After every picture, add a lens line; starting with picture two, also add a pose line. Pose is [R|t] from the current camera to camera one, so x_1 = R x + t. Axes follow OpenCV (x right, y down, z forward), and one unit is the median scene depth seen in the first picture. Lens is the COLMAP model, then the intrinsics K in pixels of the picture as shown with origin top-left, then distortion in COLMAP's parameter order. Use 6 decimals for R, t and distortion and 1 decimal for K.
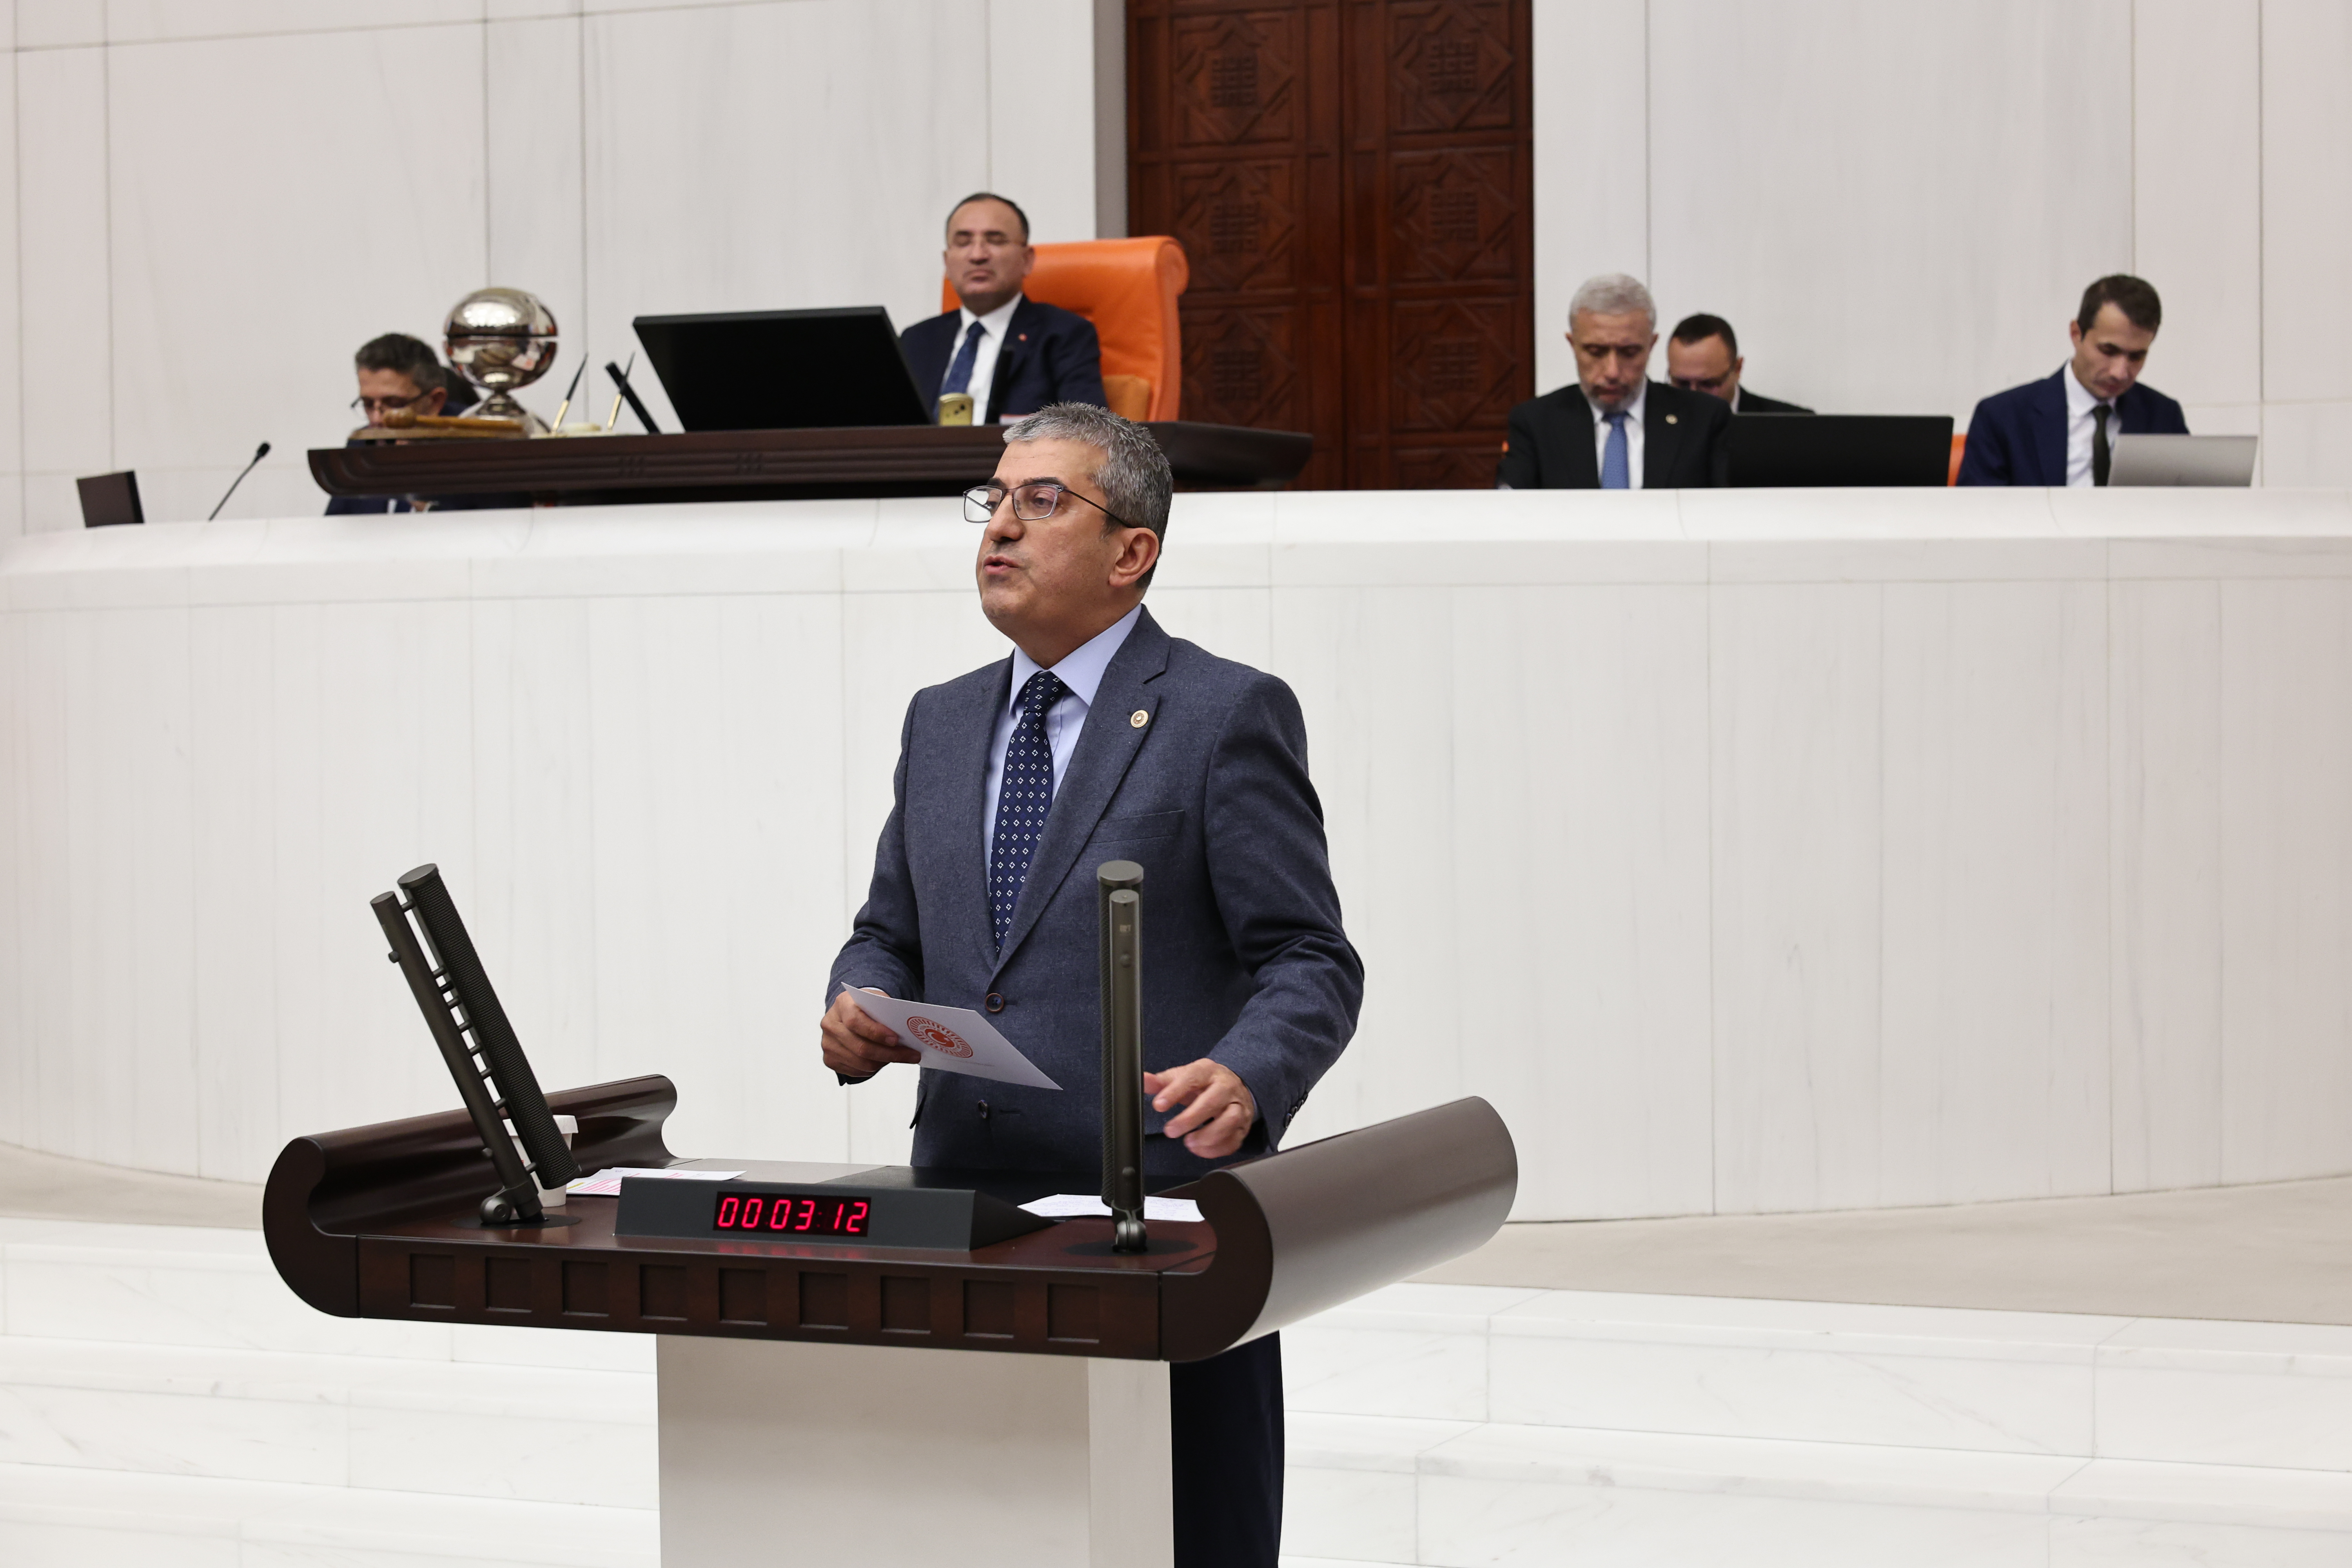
lens RADIAL K [[4627.1, 0, 1225.6], [0, 4627.1, 780.0], [0, 0, 1]] dist [0.052100, -0.149829]
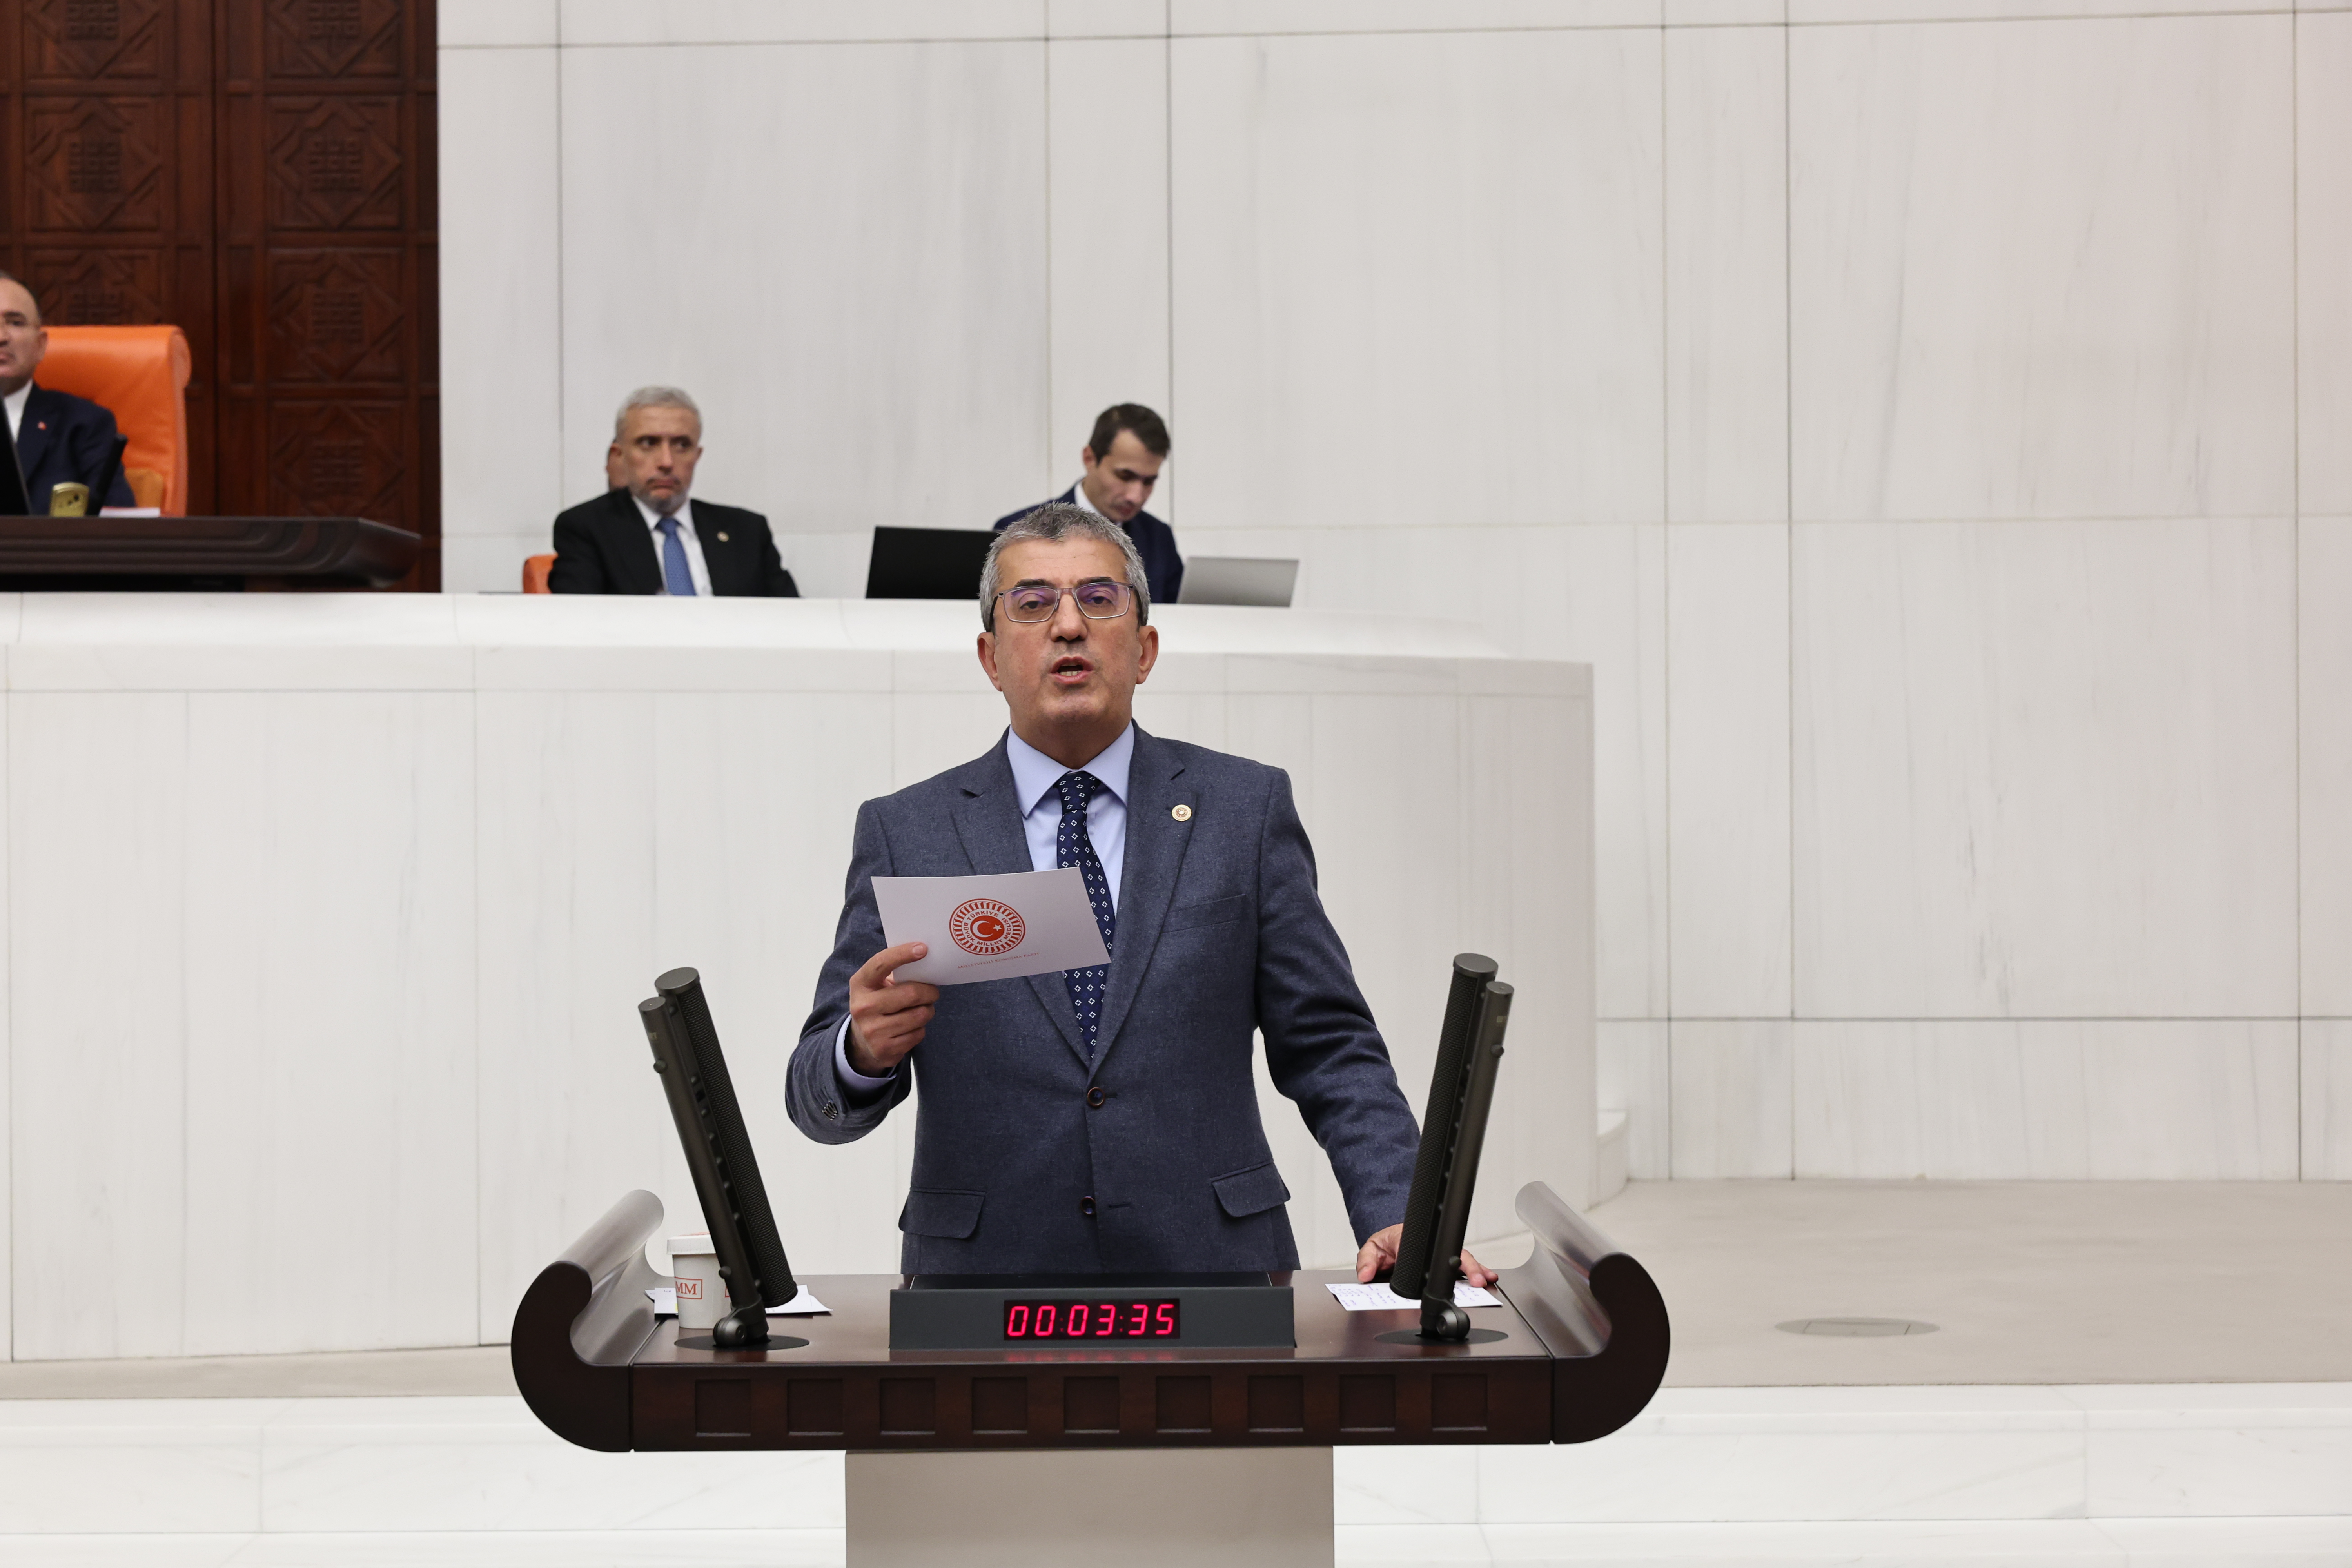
lens RADIAL K [[4602.7, 0, 1176.0], [0, 4602.7, 784.0], [0, 0, 1]] dist [0.048955, -0.189892]
pose [[0.918095, 0.002604, 0.396353, -0.174399], [0.007367, 0.999694, -0.023633, 0.001451], [-0.396293, 0.024618, 0.917794, 0.037001]]
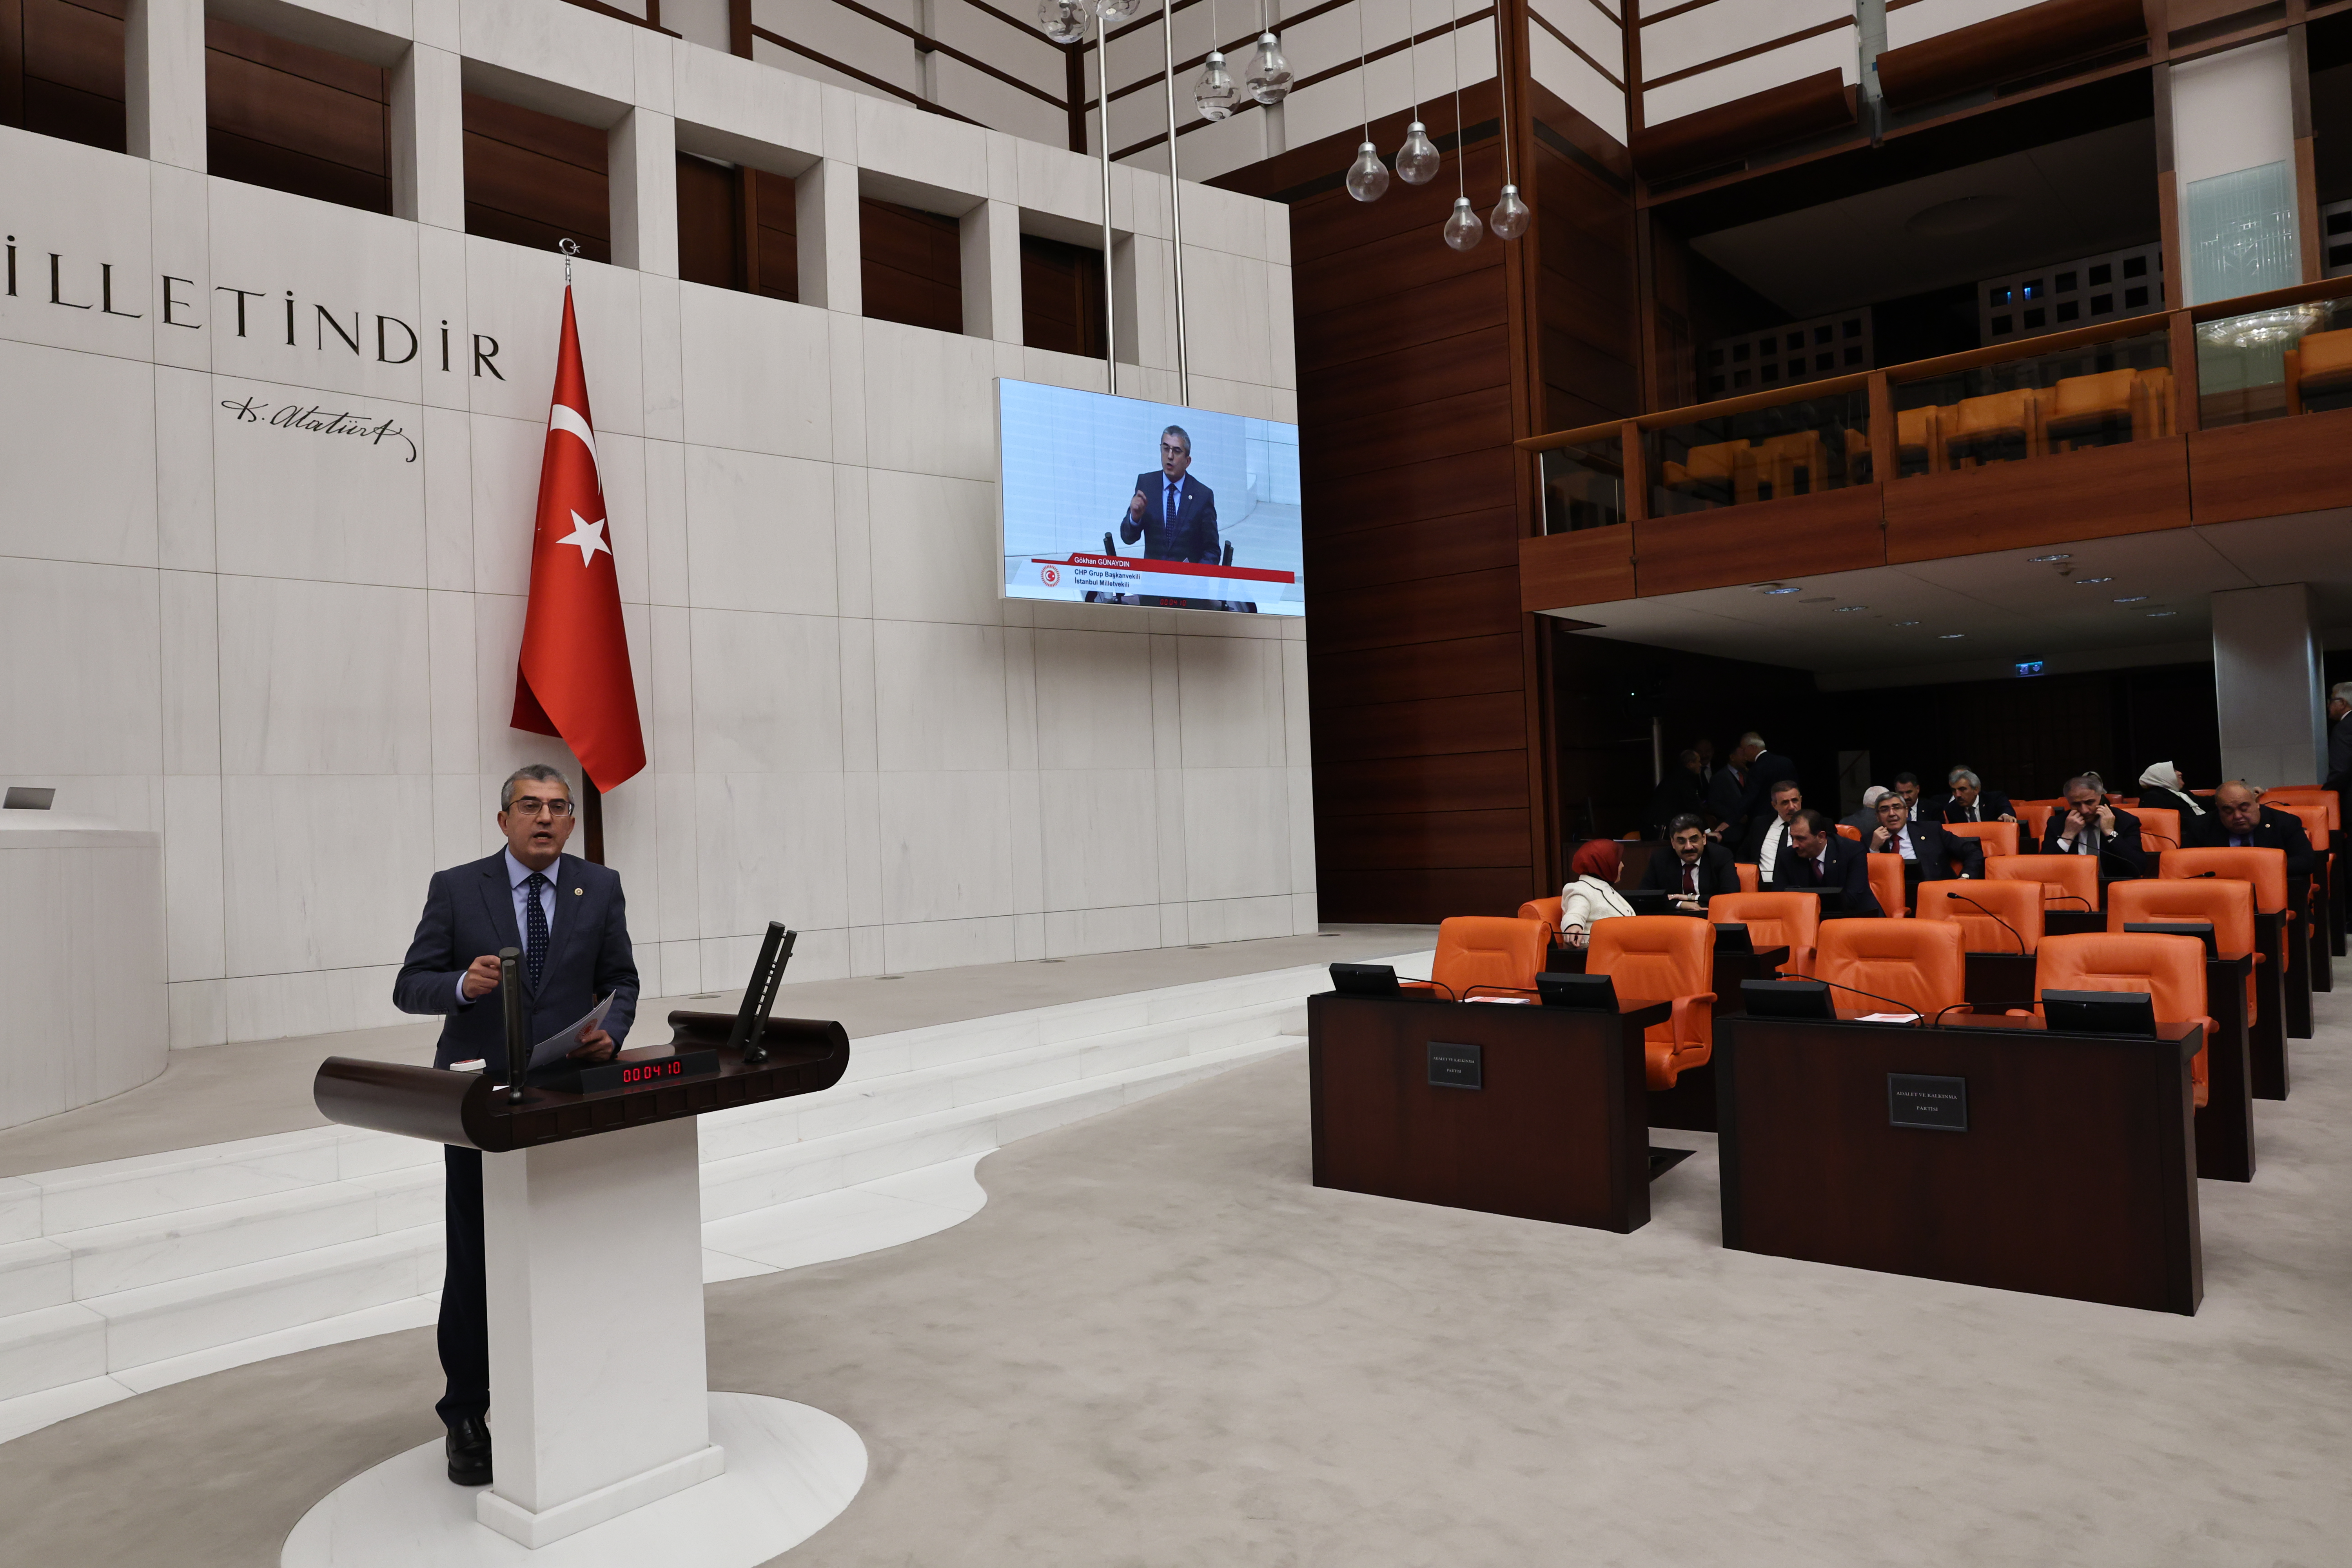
lens RADIAL K [[1582.3, 0, 1174.7], [0, 1582.3, 789.3], [0, 0, 1]] dist [0.000432, -0.003110]
pose [[0.264532, 0.024606, 0.964063, -0.324094], [0.062721, 0.997119, -0.042660, -0.002512], [-0.962335, 0.071752, 0.262226, 0.183361]]
